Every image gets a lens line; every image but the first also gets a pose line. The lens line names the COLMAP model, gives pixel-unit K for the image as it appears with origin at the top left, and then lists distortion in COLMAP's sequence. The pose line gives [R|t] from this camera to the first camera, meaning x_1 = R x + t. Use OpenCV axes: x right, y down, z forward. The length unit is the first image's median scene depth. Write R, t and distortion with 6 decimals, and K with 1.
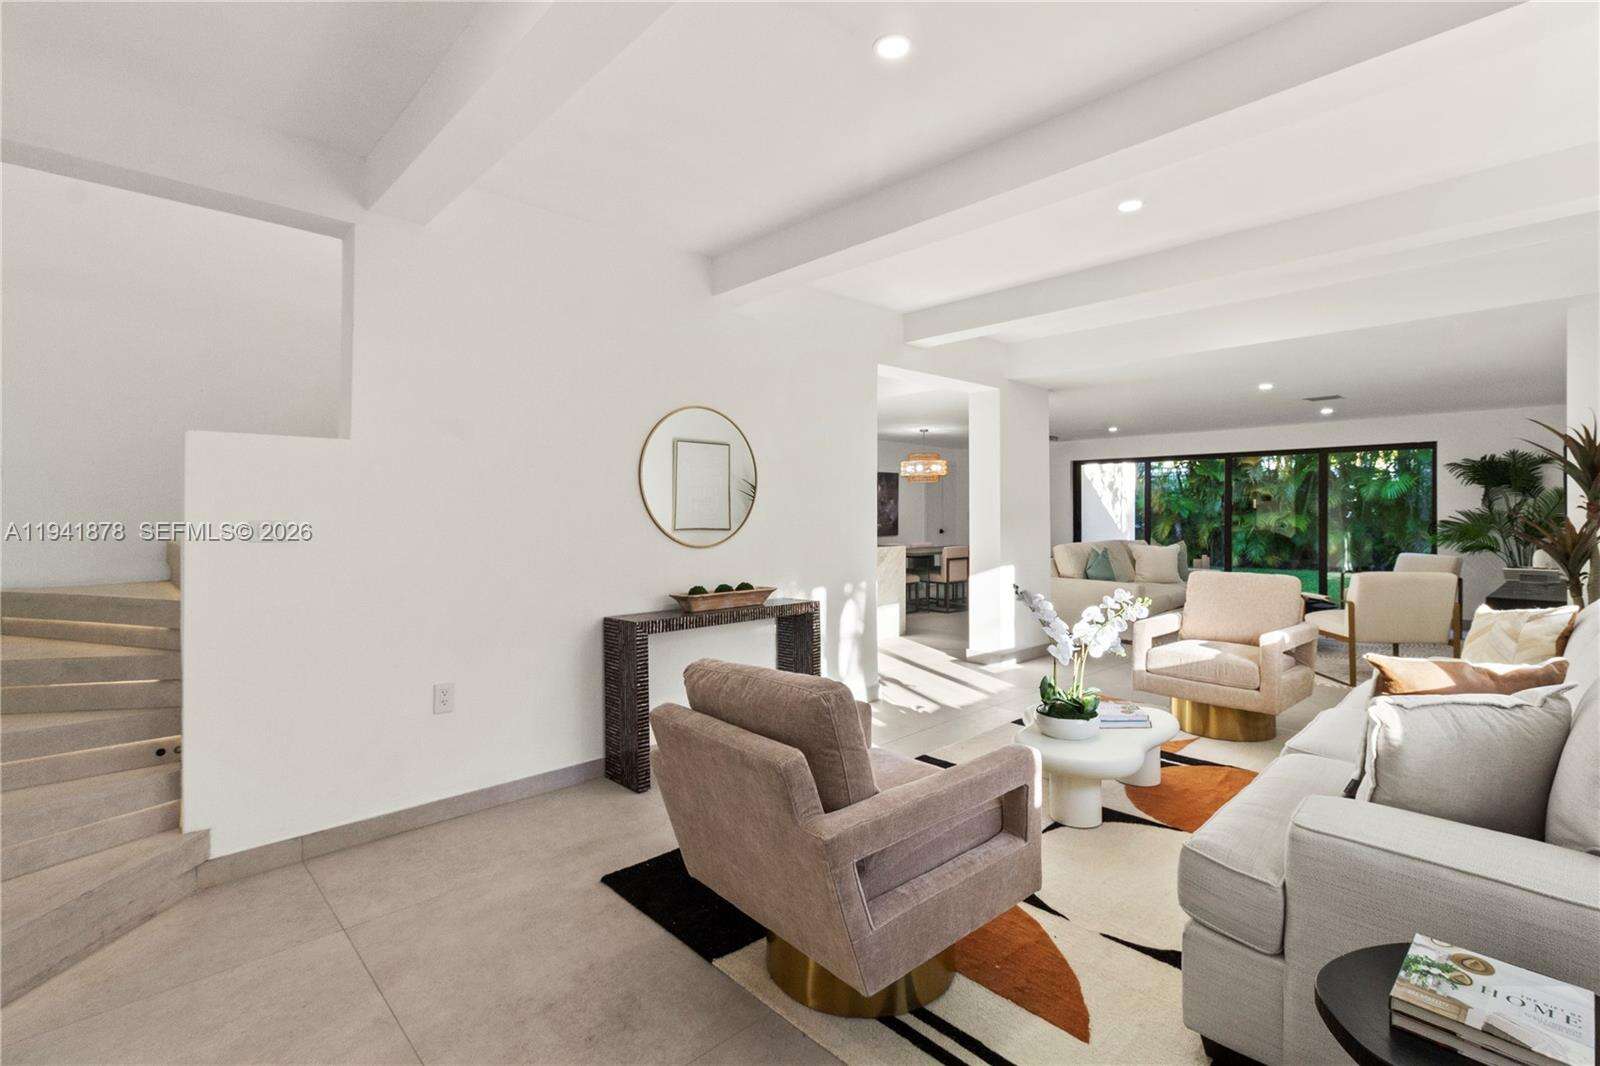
lens RADIAL K [[743.8, 0, 808.3], [0, 743.8, 505.5], [0, 0, 1]] dist [-0.001331, -0.000153]
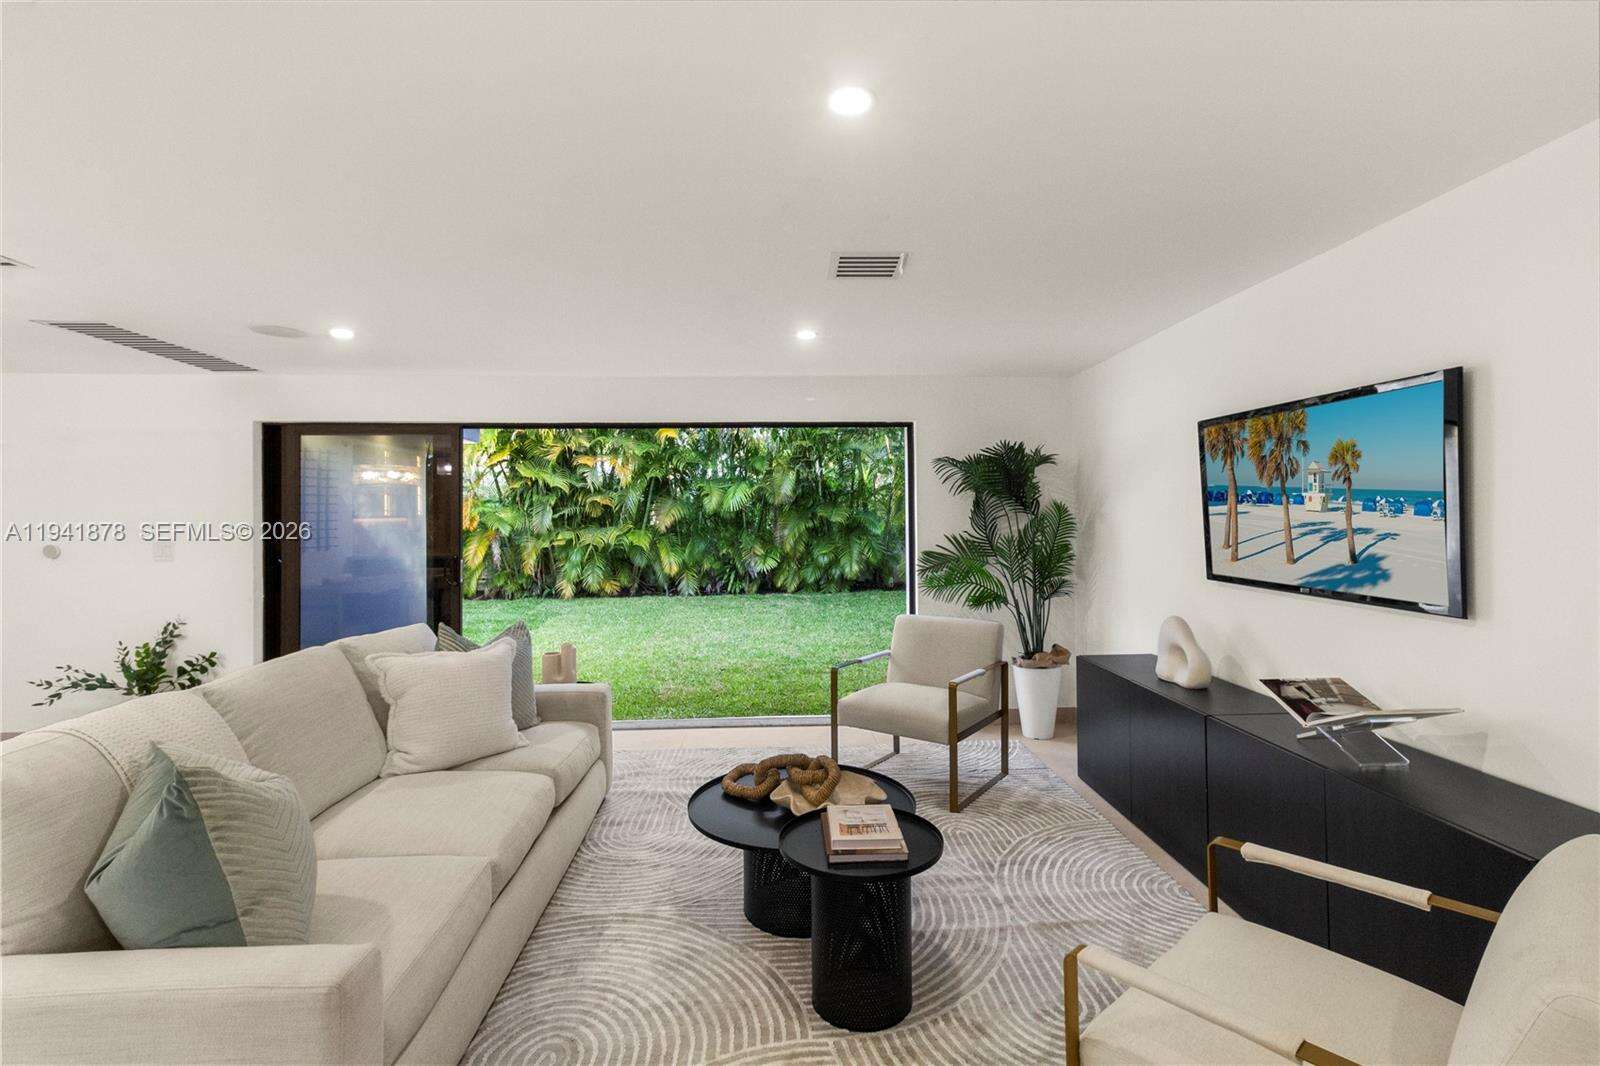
lens RADIAL K [[743.8, 0, 808.3], [0, 743.8, 505.5], [0, 0, 1]] dist [-0.001331, -0.000153]
pose [[0.649046, 0.006554, 0.760721, 0.158541], [0.001808, 0.999947, -0.010158, -0.005441], [-0.760747, 0.007968, 0.649000, 0.329827]]
